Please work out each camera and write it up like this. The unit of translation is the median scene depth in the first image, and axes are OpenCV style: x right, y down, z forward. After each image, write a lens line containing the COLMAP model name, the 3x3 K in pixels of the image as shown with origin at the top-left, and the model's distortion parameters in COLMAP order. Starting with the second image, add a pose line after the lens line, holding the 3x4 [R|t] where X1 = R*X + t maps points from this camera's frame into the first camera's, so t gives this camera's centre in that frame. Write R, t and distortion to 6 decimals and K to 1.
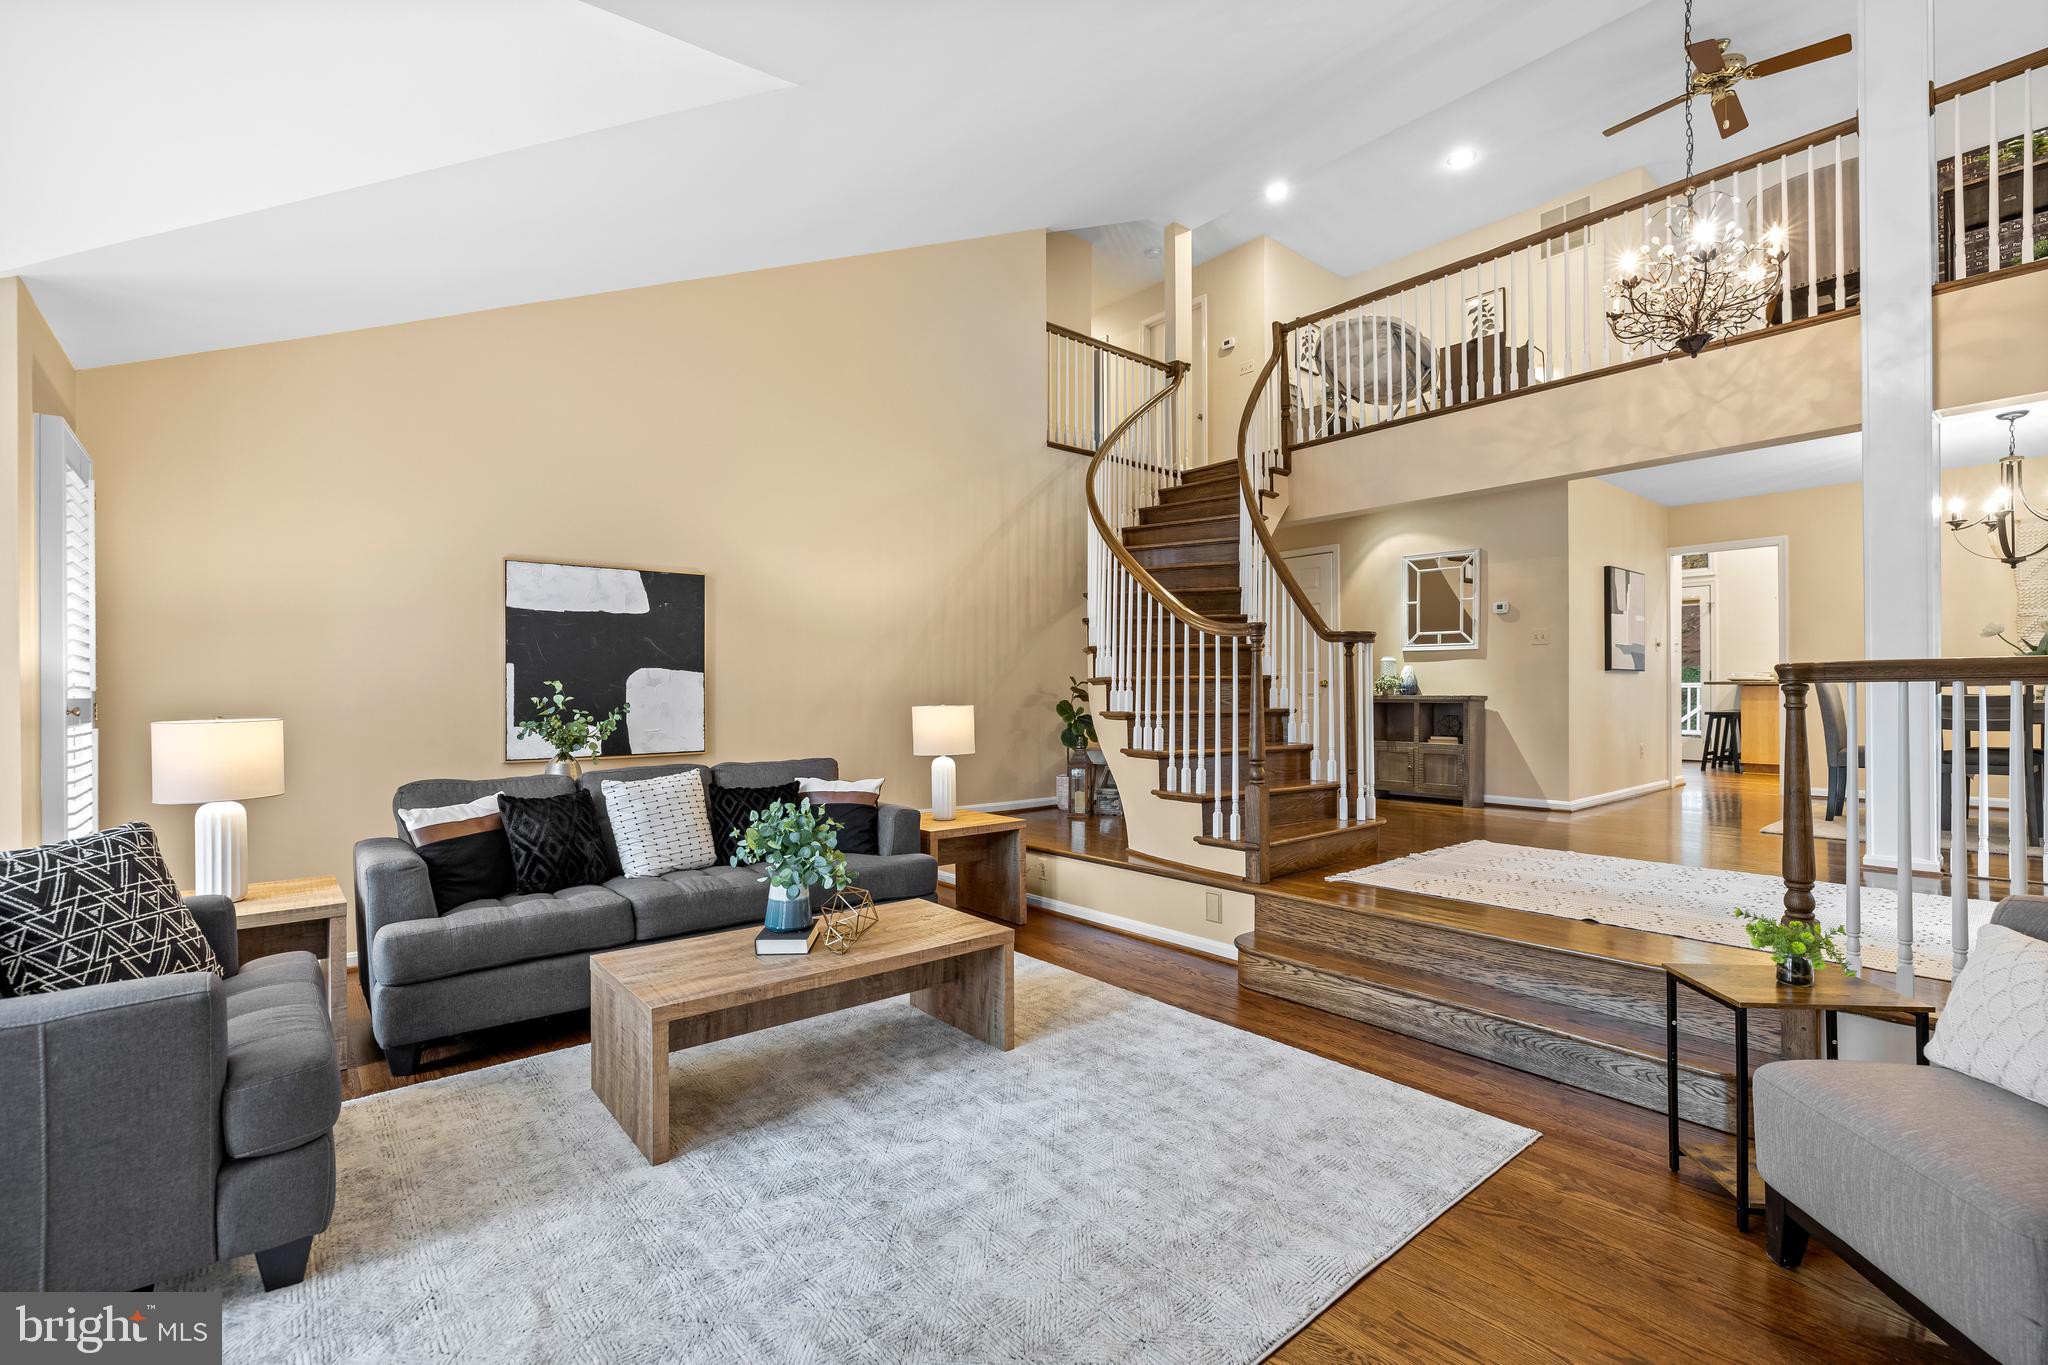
lens RADIAL K [[907.7, 0, 1016.4], [0, 907.7, 683.3], [0, 0, 1]] dist [-0.002244, 0.000046]
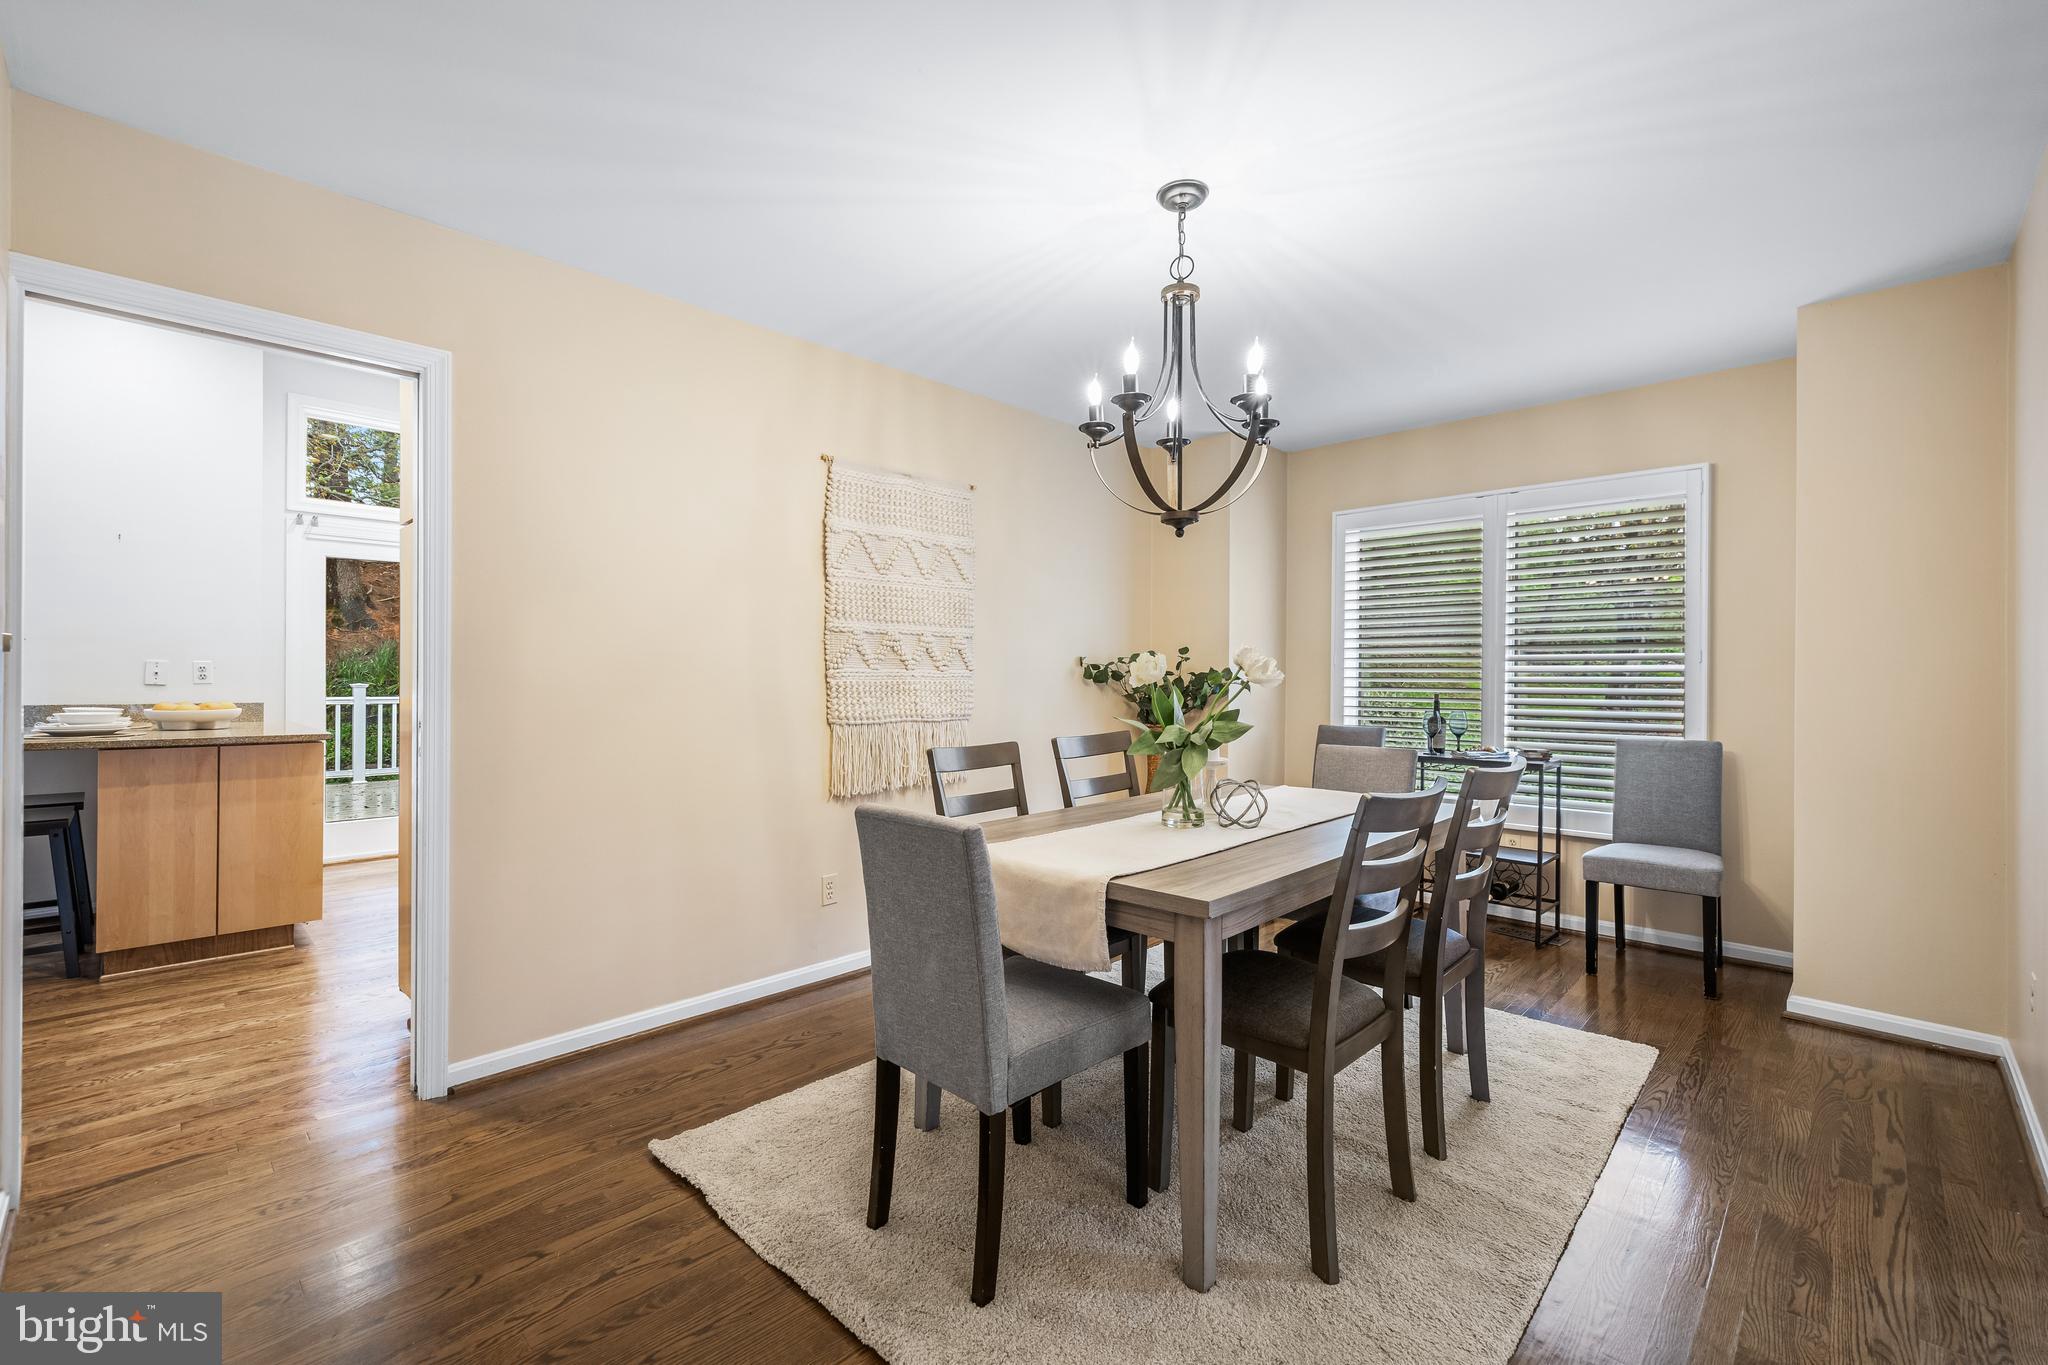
lens RADIAL K [[869.6, 0, 1020.1], [0, 869.6, 680.8], [0, 0, 1]] dist [0.001085, 0.000444]
pose [[-0.108944, 0.000276, 0.994048, 0.844646], [-0.011957, 0.999927, -0.001588, -0.068358], [-0.993976, -0.012059, -0.108933, 1.403498]]
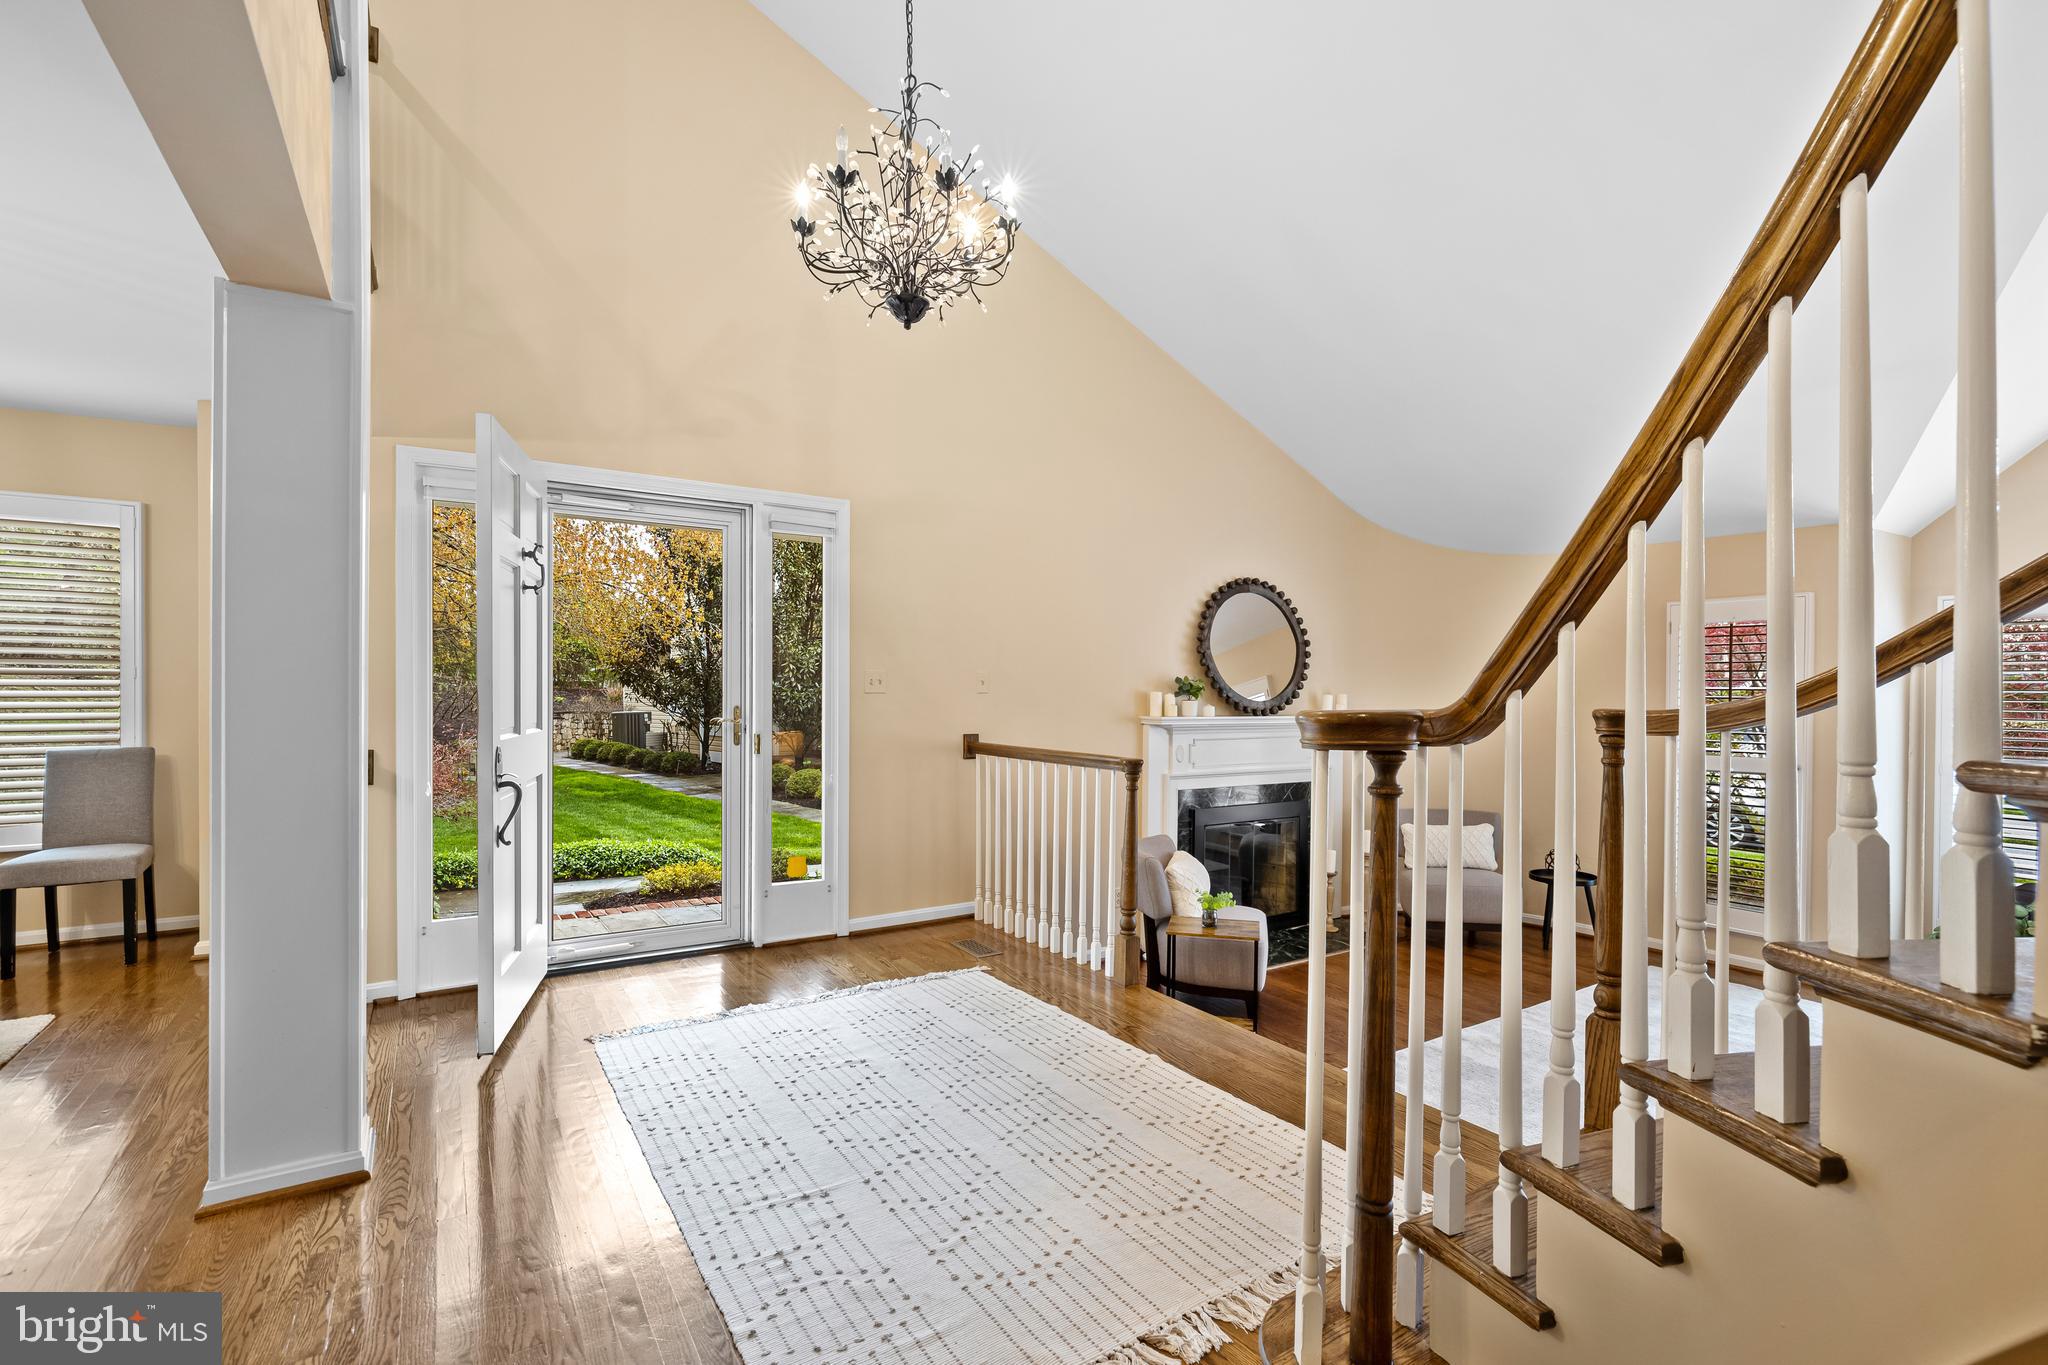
lens RADIAL K [[925.3, 0, 1019.9], [0, 925.3, 703.2], [0, 0, 1]] dist [-0.003011, -0.000251]
pose [[-0.991753, -0.000311, 0.128165, 0.519453], [-0.000232, 1.000000, 0.000626, -0.068831], [-0.128165, 0.000591, -0.991753, 1.534546]]
